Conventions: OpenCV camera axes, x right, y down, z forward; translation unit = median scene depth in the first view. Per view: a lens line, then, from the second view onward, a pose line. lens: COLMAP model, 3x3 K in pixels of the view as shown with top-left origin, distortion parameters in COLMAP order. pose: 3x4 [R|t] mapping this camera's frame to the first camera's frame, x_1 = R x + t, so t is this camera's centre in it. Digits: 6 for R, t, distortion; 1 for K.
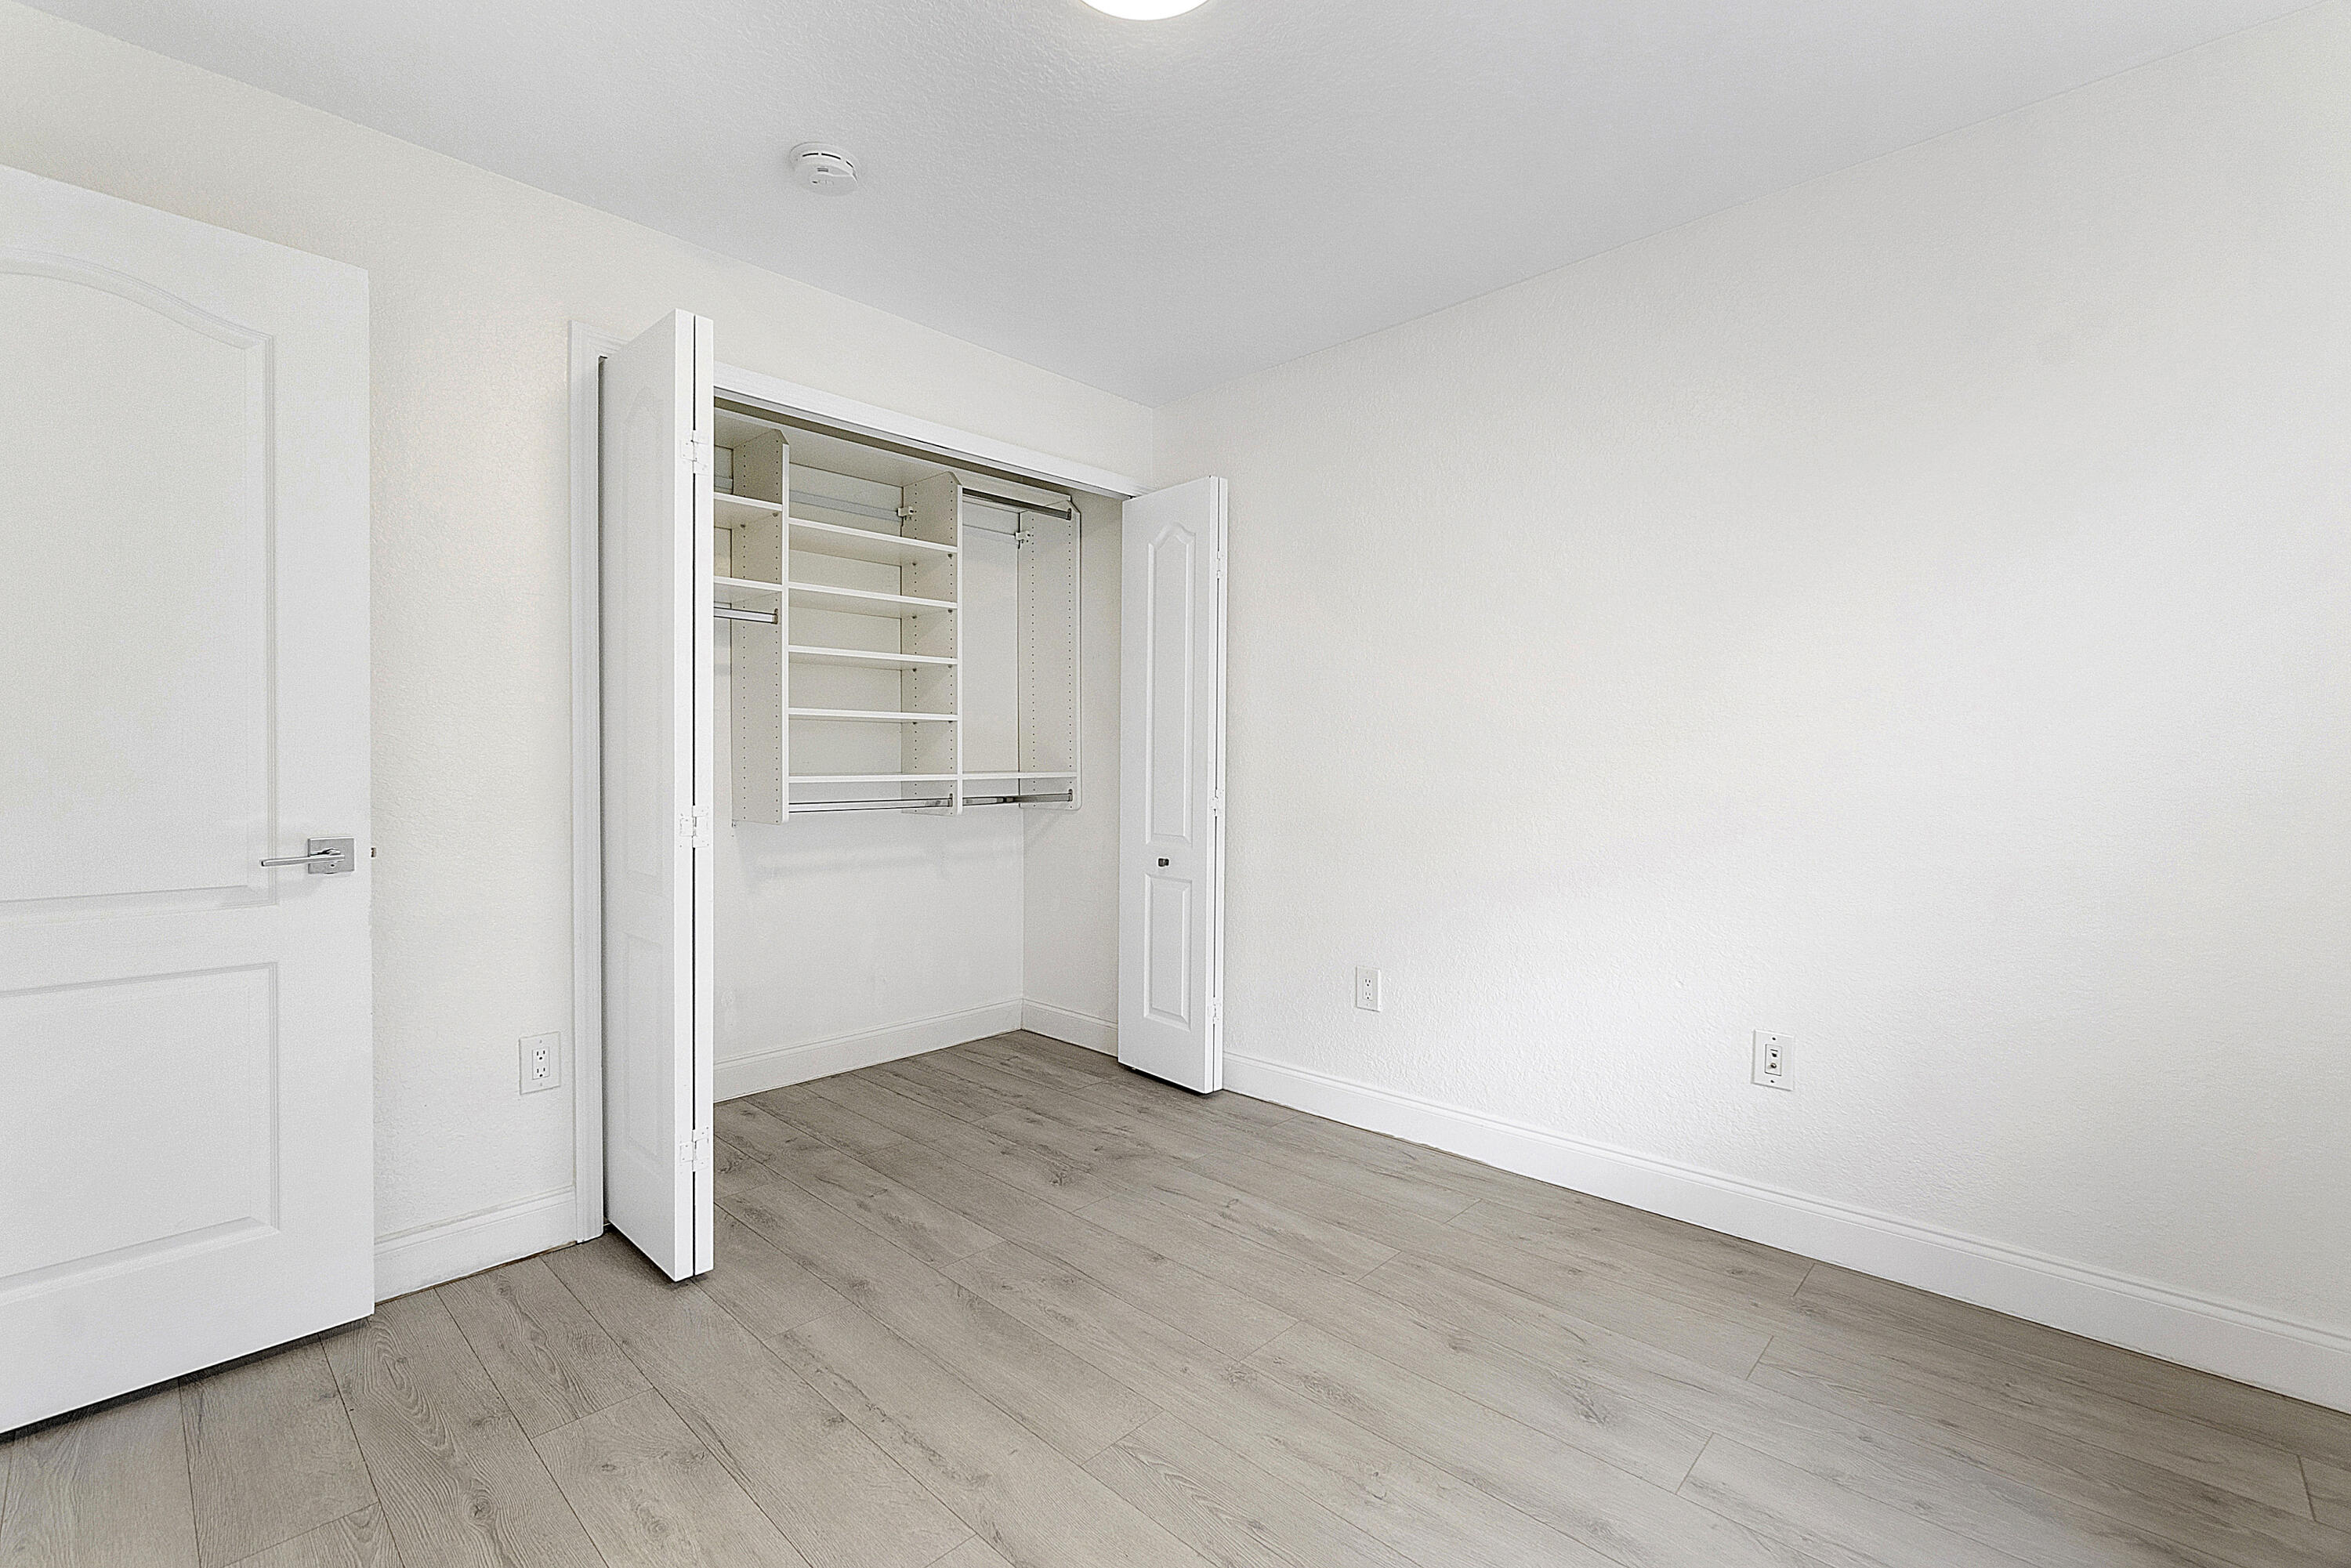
lens RADIAL K [[1009.4, 0, 1159.5], [0, 1009.4, 779.8], [0, 0, 1]] dist [-0.001379, 0.000488]
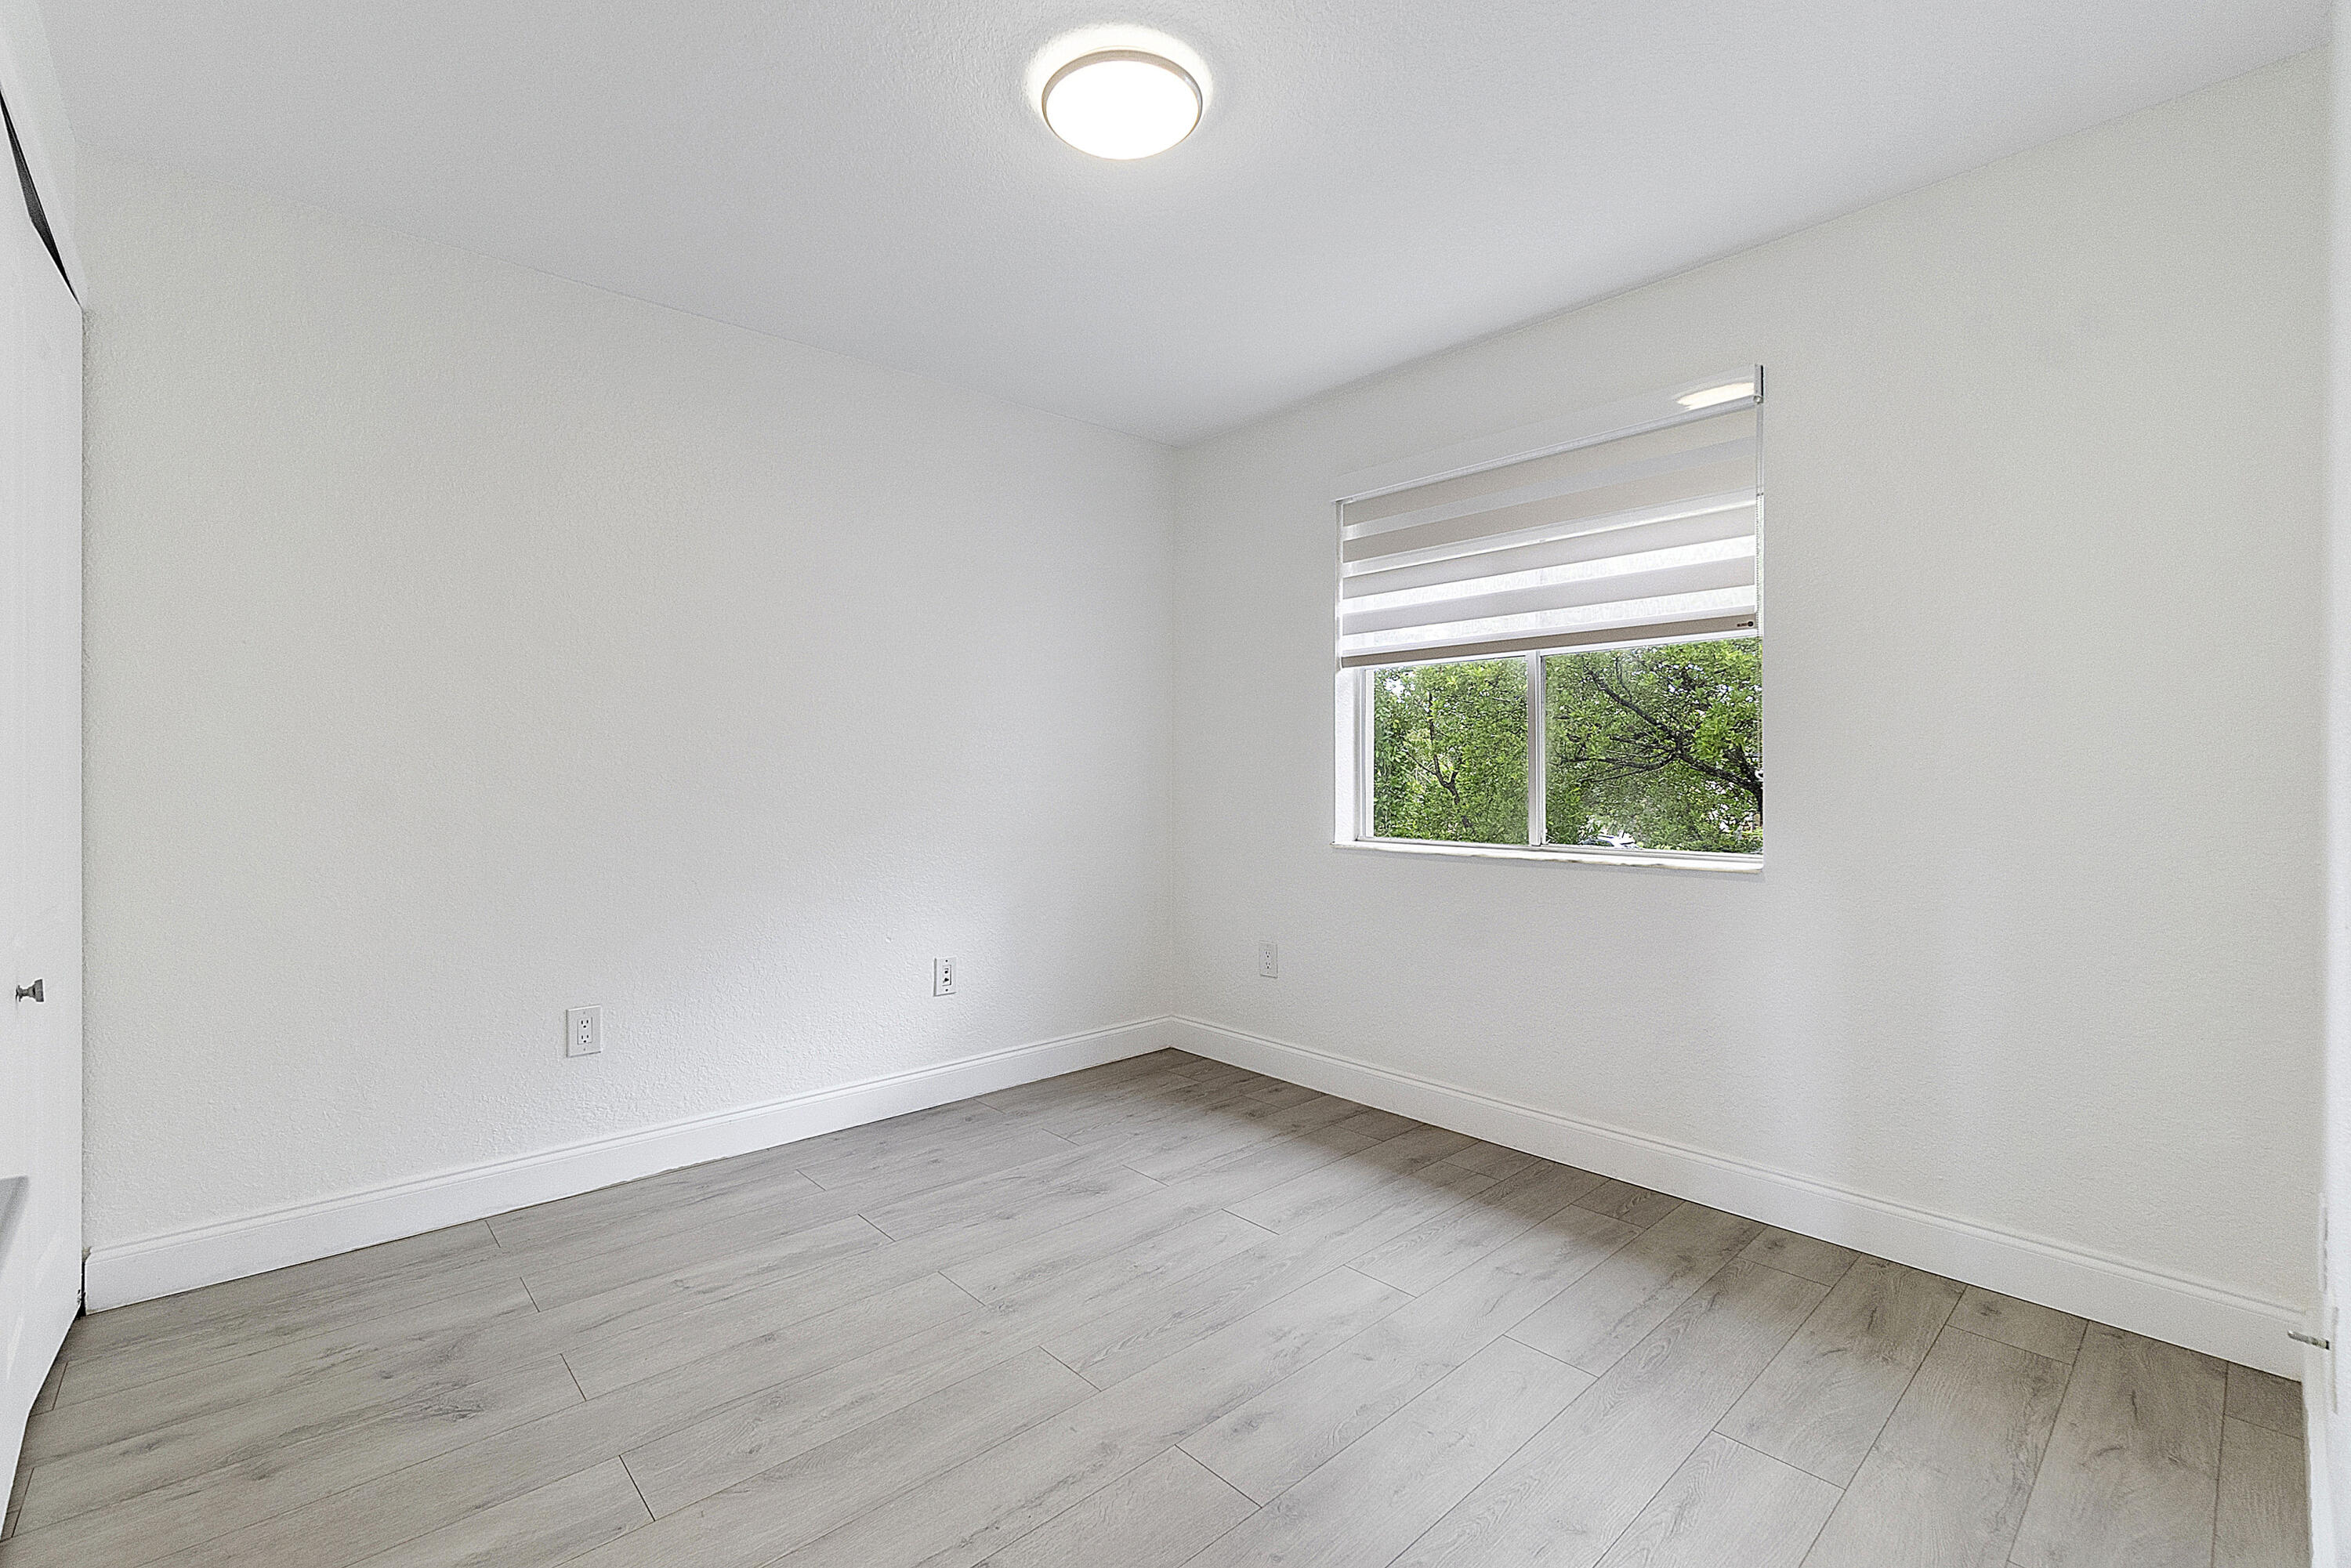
lens RADIAL K [[1009.4, 0, 1159.5], [0, 1009.4, 779.8], [0, 0, 1]] dist [-0.001379, 0.000488]
pose [[0.076741, -0.006461, 0.997030, -0.850874], [0.015096, 0.999872, 0.005317, -0.009654], [-0.996937, 0.014643, 0.076829, 0.591507]]
